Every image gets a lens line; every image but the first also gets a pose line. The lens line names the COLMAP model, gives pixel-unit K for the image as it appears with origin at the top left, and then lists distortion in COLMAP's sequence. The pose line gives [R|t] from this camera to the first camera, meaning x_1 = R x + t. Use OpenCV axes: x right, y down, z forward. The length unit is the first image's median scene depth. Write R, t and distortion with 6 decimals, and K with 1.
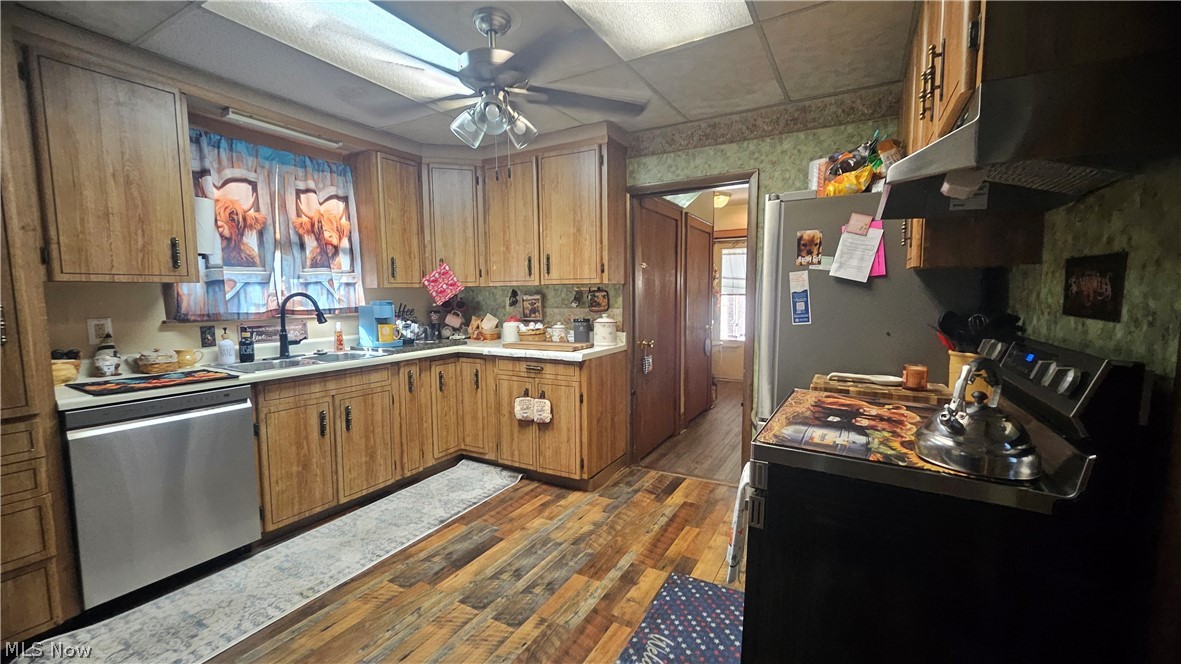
lens RADIAL K [[466.3, 0, 594.6], [0, 466.3, 333.4], [0, 0, 1]] dist [-0.009205, 0.001530]
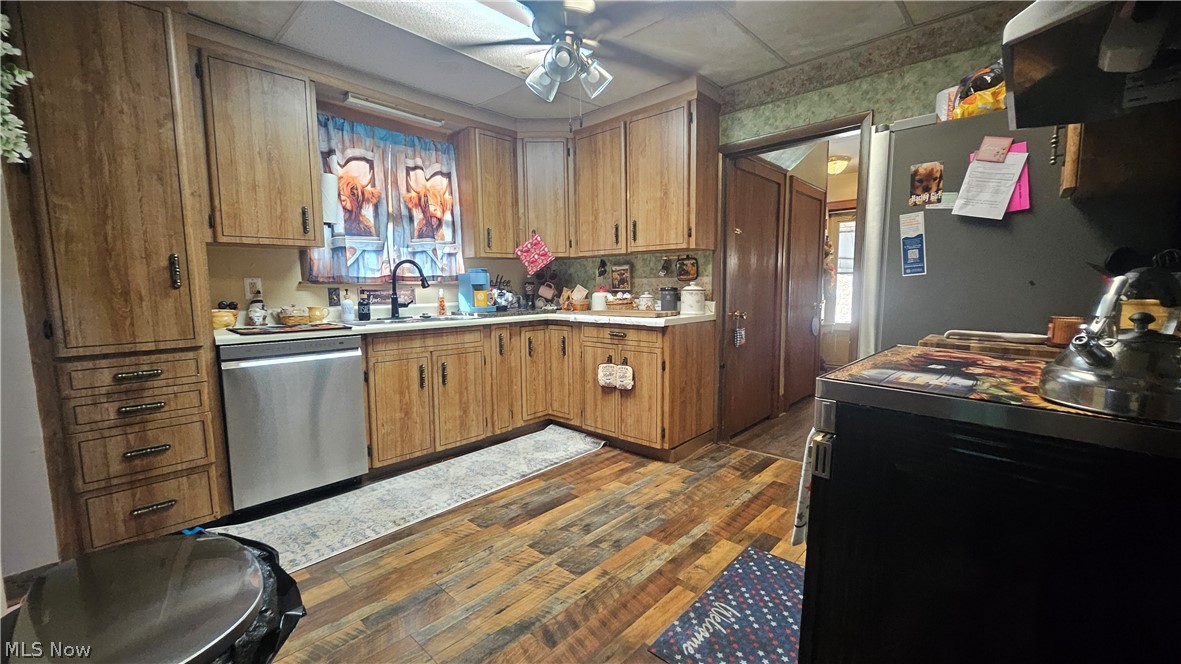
lens RADIAL K [[466.3, 0, 590.5], [0, 466.3, 331.9], [0, 0, 1]] dist [-0.009205, 0.001530]
pose [[0.971994, 0.020467, -0.234112, 0.057145], [-0.016666, 0.999695, 0.018204, 0.063077], [0.234413, -0.013792, 0.972039, 0.027690]]
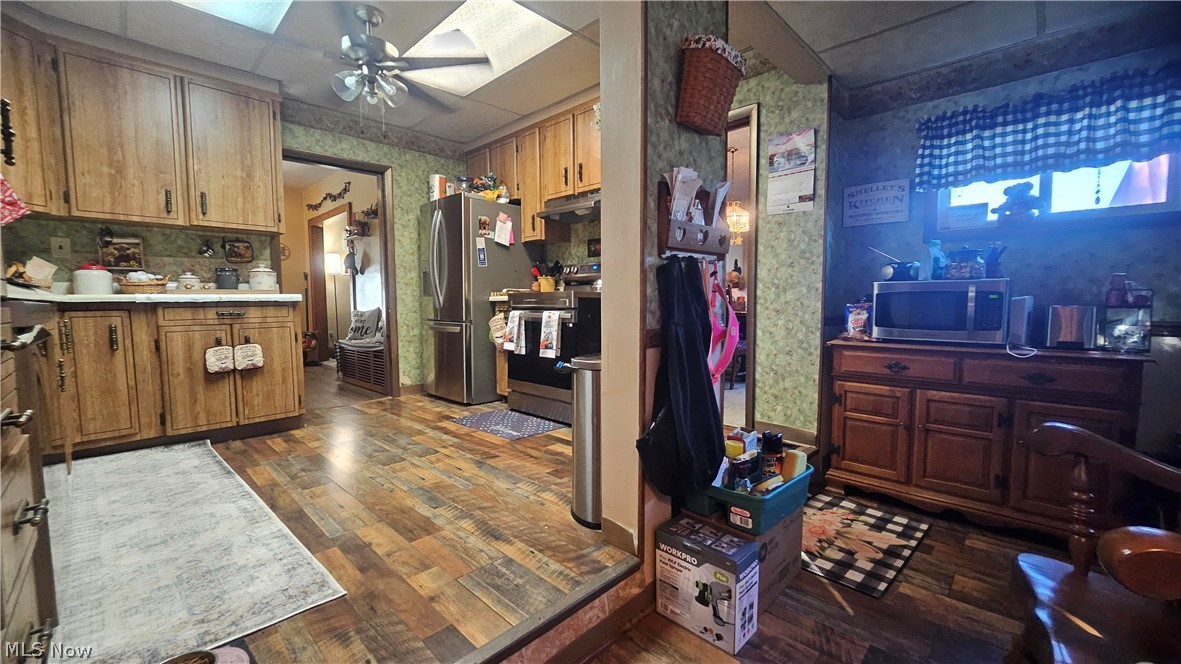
lens RADIAL K [[466.3, 0, 590.2], [0, 466.3, 334.3], [0, 0, 1]] dist [-0.009205, 0.001530]
pose [[0.260183, -0.062997, 0.963502, -1.021190], [0.088717, 0.995208, 0.041113, 0.172814], [-0.961475, 0.074782, 0.264525, 0.089420]]
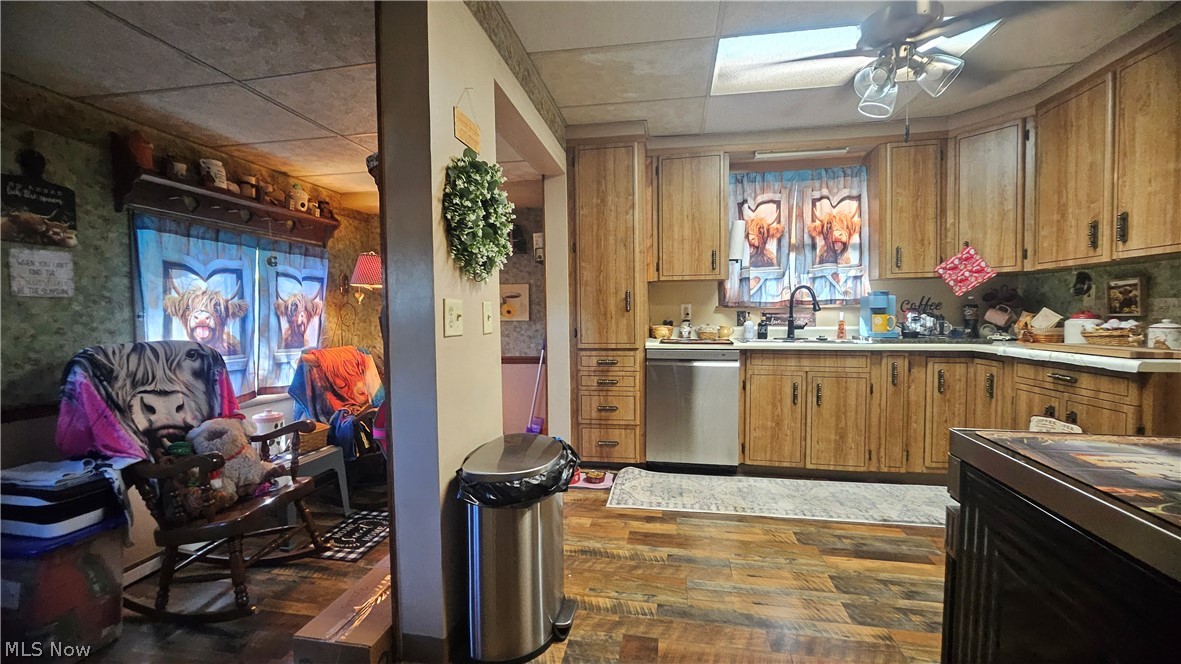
lens RADIAL K [[466.3, 0, 593.2], [0, 466.3, 331.4], [0, 0, 1]] dist [-0.009205, 0.001530]
pose [[0.326954, 0.042435, -0.944087, 0.360068], [-0.073857, 0.997083, 0.019239, 0.052866], [0.942150, 0.063437, 0.329134, 0.119551]]
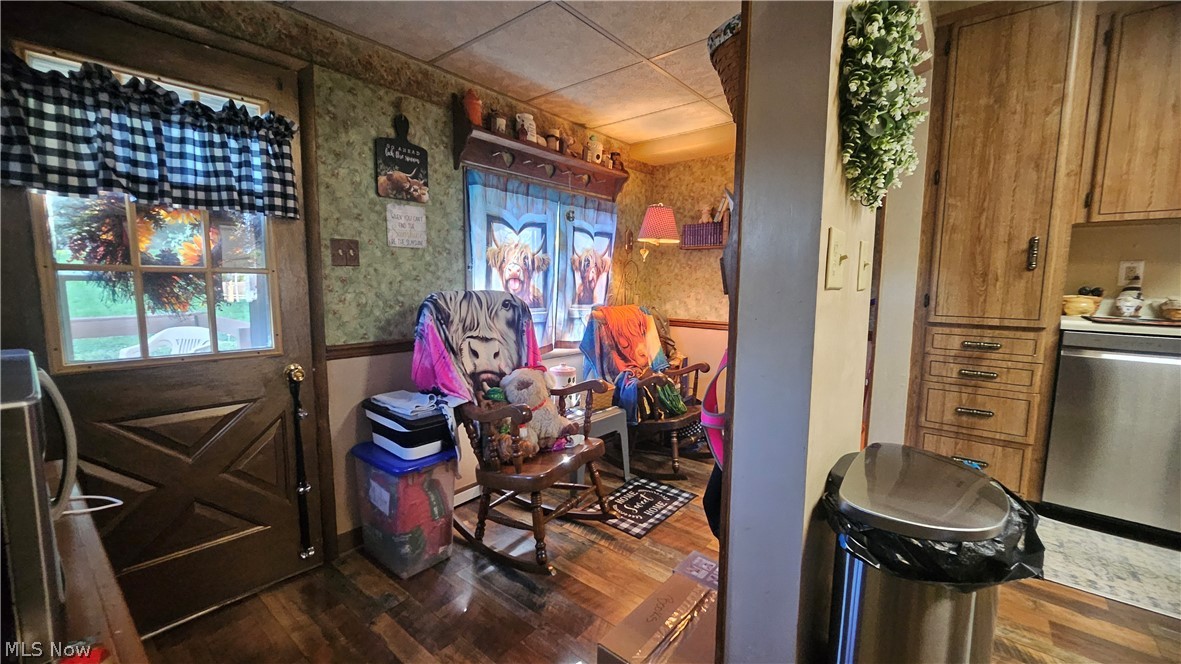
lens RADIAL K [[466.3, 0, 593.4], [0, 466.3, 333.0], [0, 0, 1]] dist [-0.009205, 0.001530]
pose [[-0.186283, 0.115486, -0.975685, 0.145983], [-0.093058, 0.986529, 0.134537, 0.086692], [0.978079, 0.115857, -0.173027, 0.023674]]
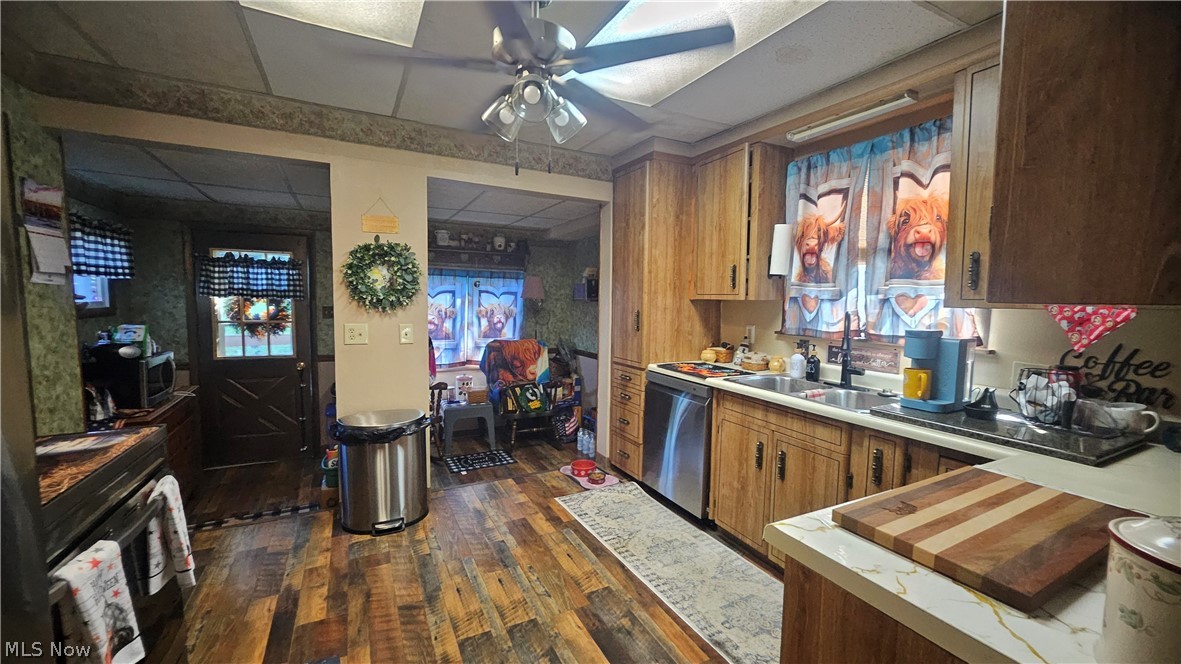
lens RADIAL K [[466.3, 0, 591.9], [0, 466.3, 333.6], [0, 0, 1]] dist [-0.009205, 0.001530]
pose [[-0.548168, 0.060777, -0.834157, 0.337270], [-0.085926, 0.987986, 0.128451, -0.129521], [0.831943, 0.142088, -0.536360, 1.195366]]
